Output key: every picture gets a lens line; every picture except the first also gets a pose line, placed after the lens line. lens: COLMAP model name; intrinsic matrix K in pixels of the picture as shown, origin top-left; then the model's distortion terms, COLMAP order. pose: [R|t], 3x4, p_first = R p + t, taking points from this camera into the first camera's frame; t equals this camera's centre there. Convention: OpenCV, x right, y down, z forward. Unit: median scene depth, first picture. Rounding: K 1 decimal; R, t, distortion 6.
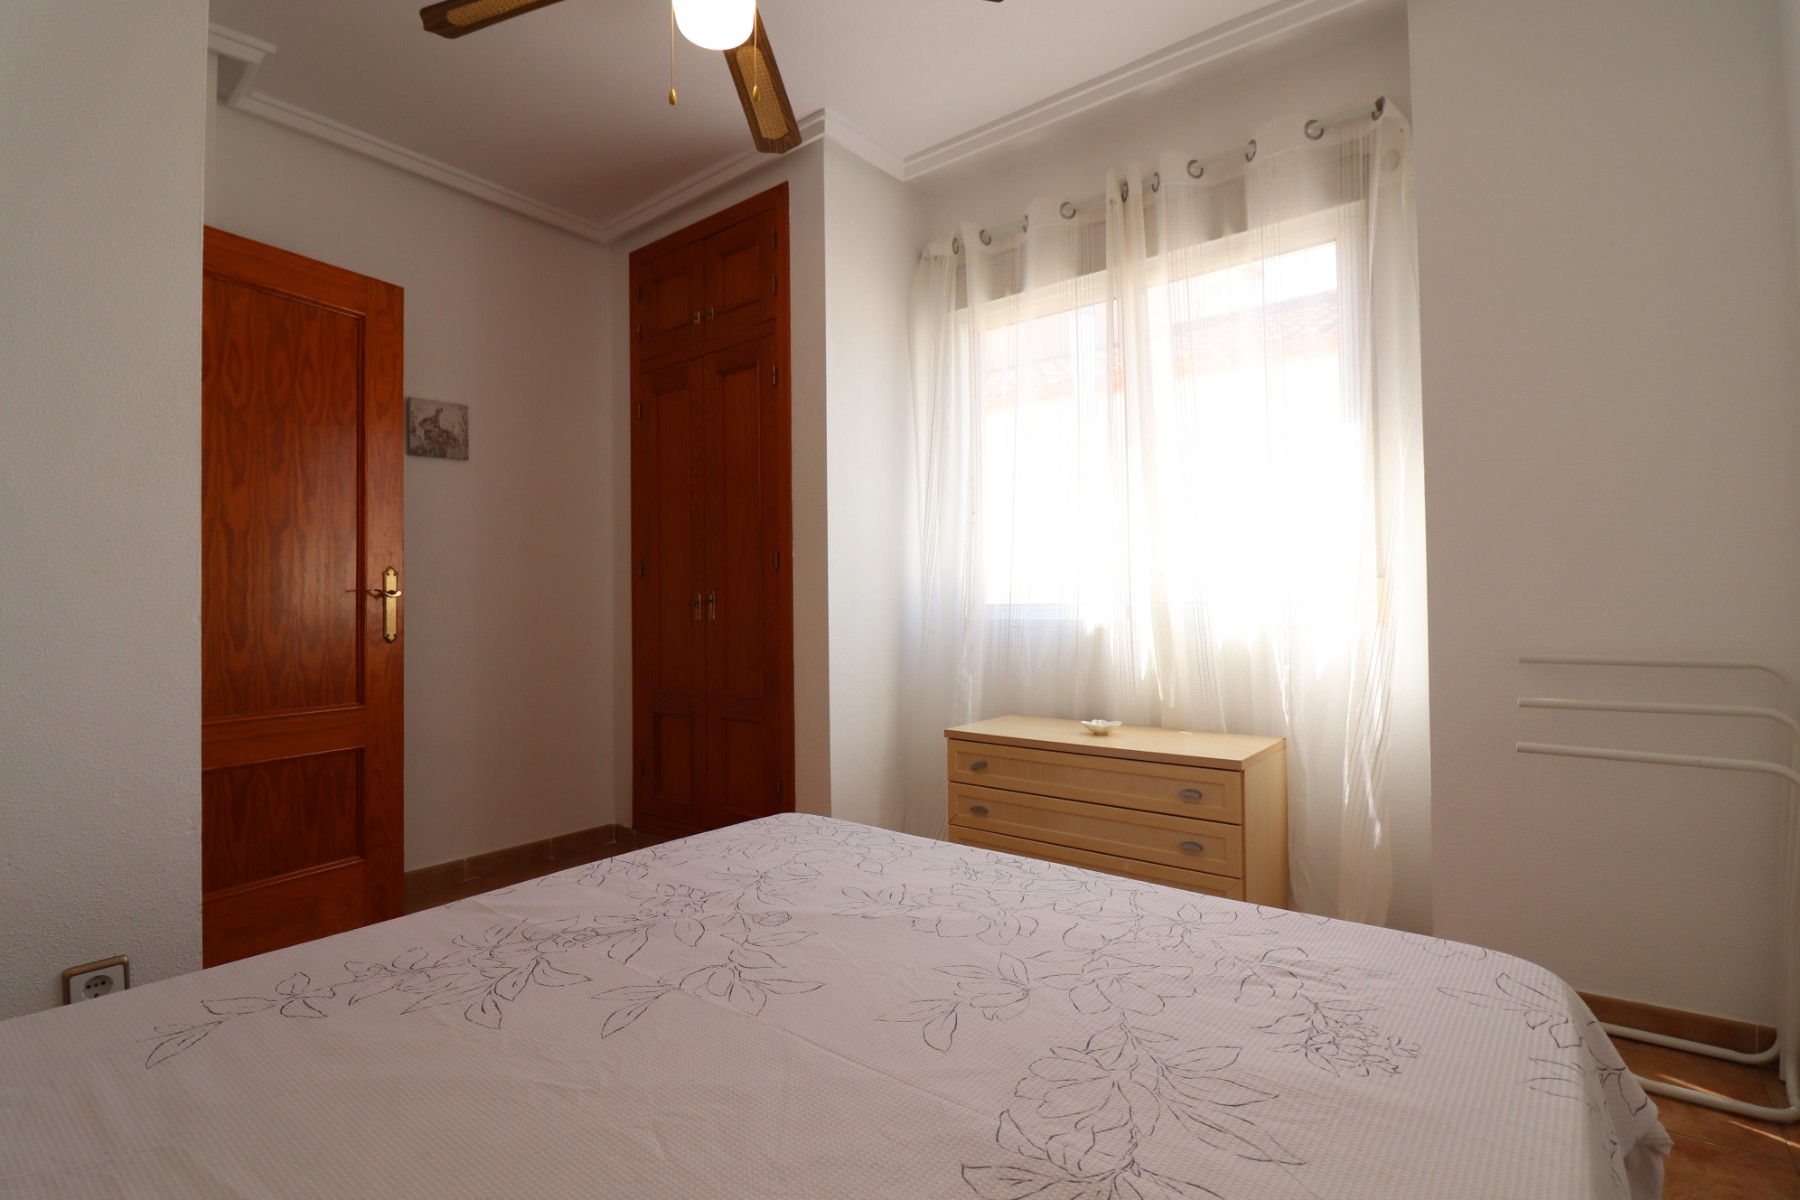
lens RADIAL K [[838.9, 0, 891.1], [0, 838.9, 591.6], [0, 0, 1]] dist [-0.004382, -0.010231]
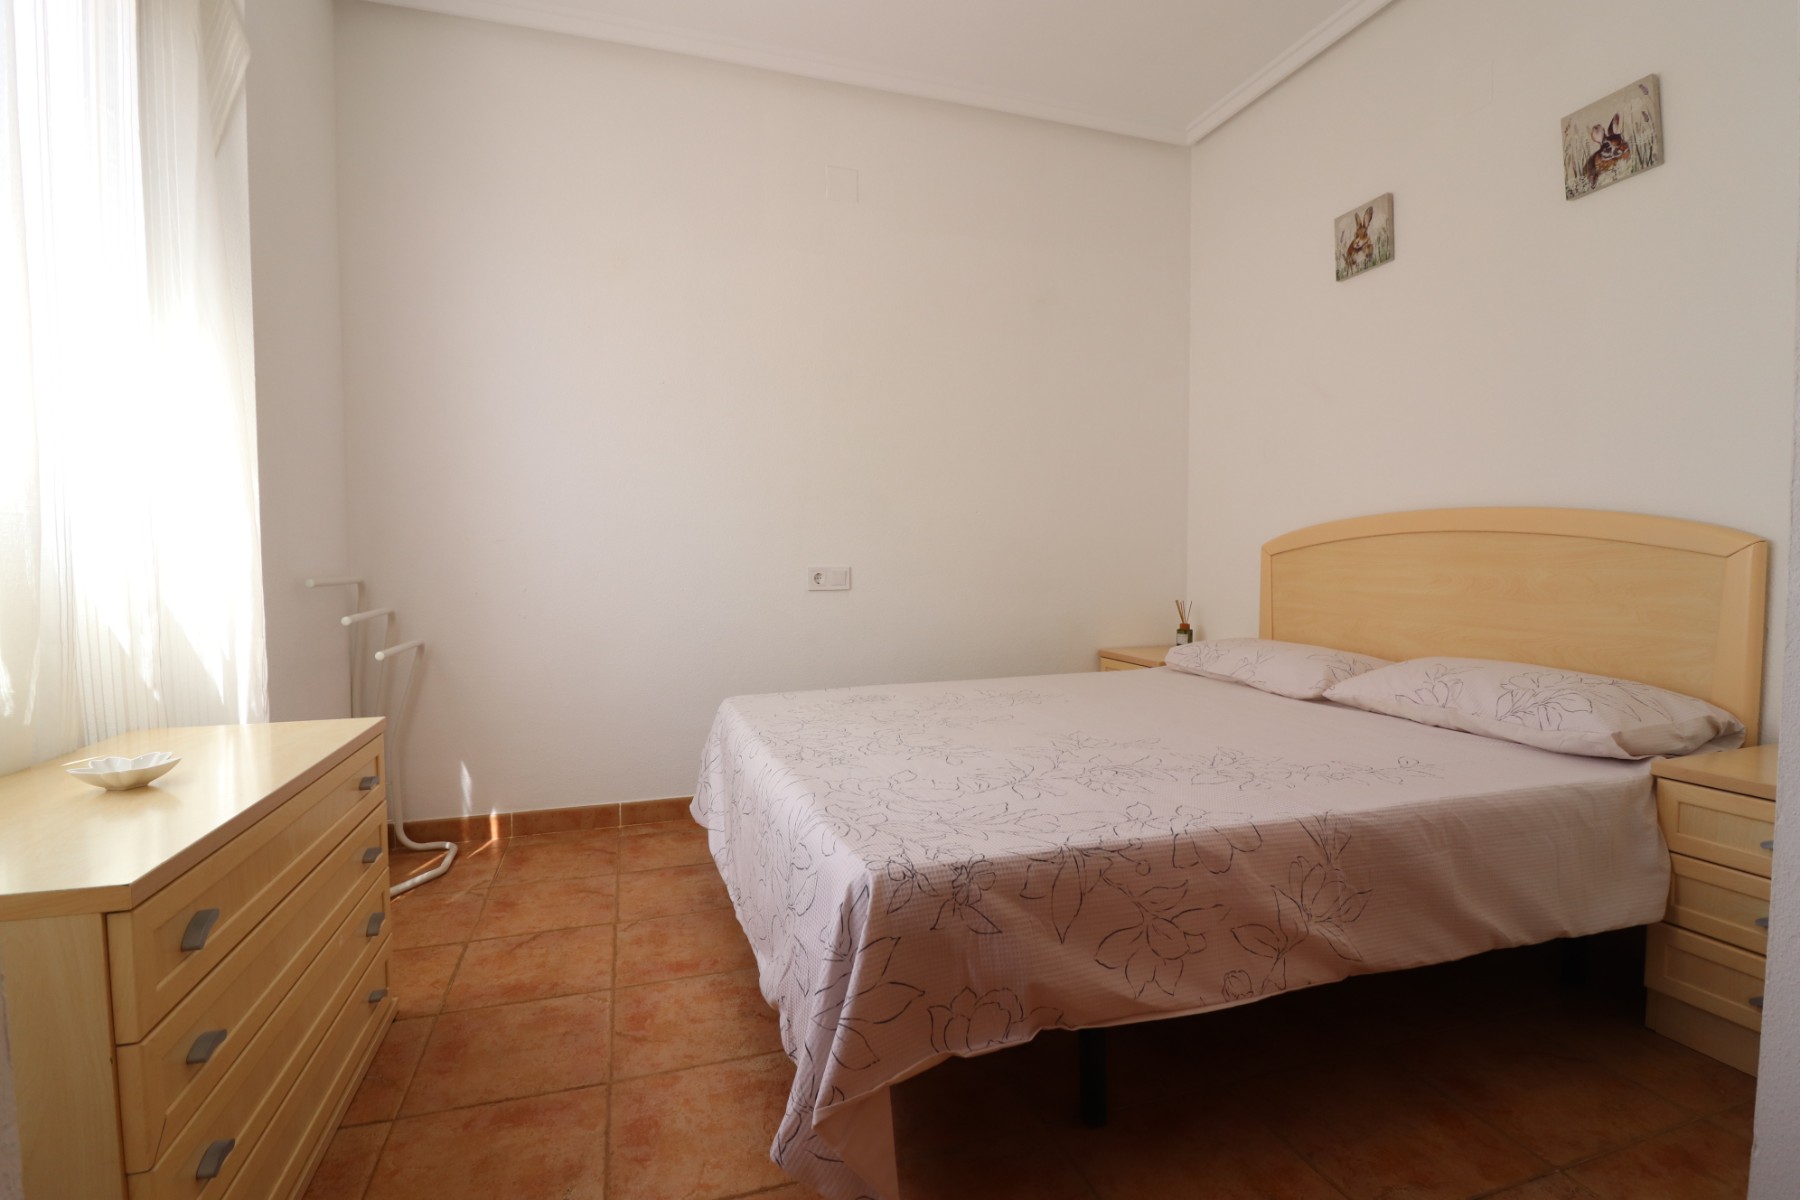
lens RADIAL K [[838.9, 0, 896.5], [0, 838.9, 605.0], [0, 0, 1]] dist [-0.004382, -0.010231]
pose [[-0.835238, -0.015709, 0.549664, -0.386743], [0.007438, 0.999178, 0.039858, 0.060180], [-0.549838, 0.037379, -0.834434, 1.264727]]
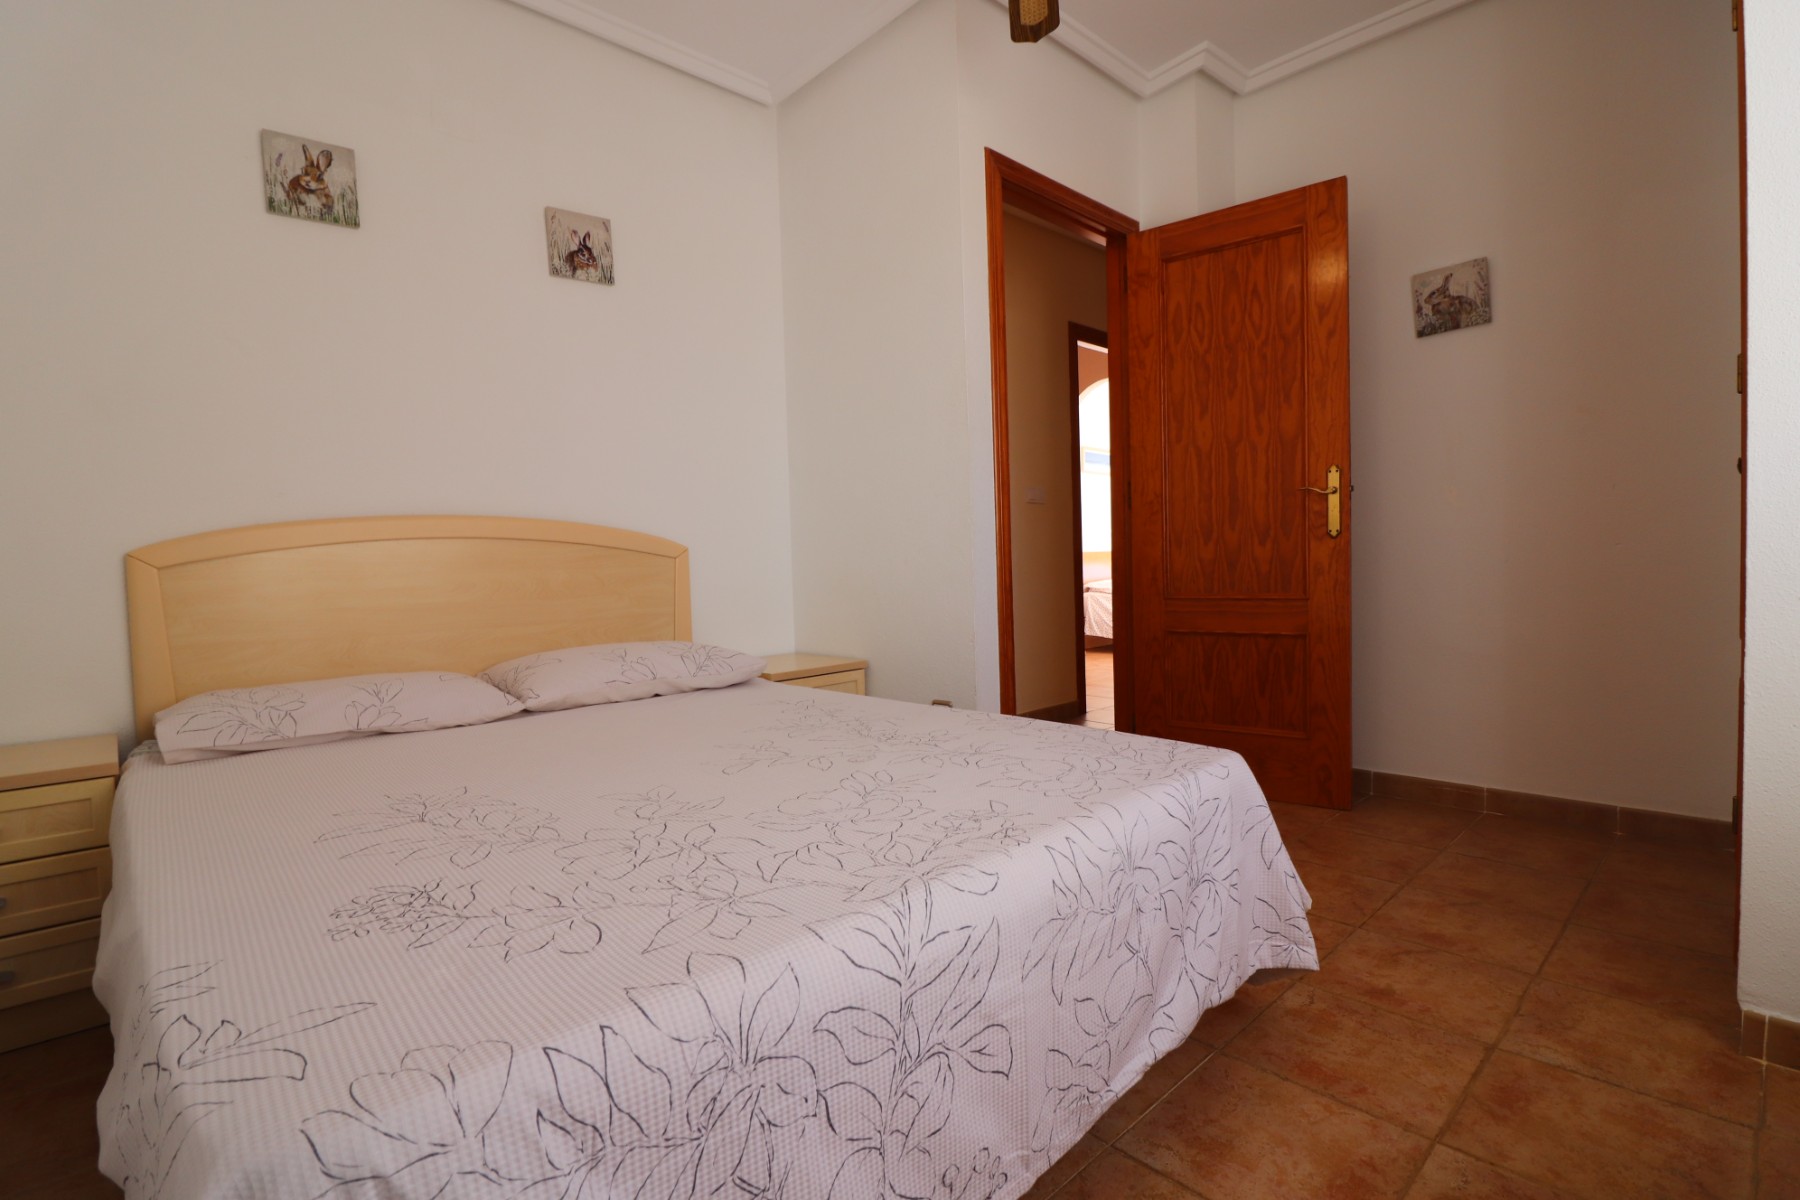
lens RADIAL K [[838.9, 0, 895.6], [0, 838.9, 601.0], [0, 0, 1]] dist [-0.004382, -0.010231]
pose [[-0.143613, 0.064086, -0.987557, 0.576710], [0.049089, 0.997134, 0.057569, 0.060576], [0.988416, -0.040211, -0.146347, 0.709993]]
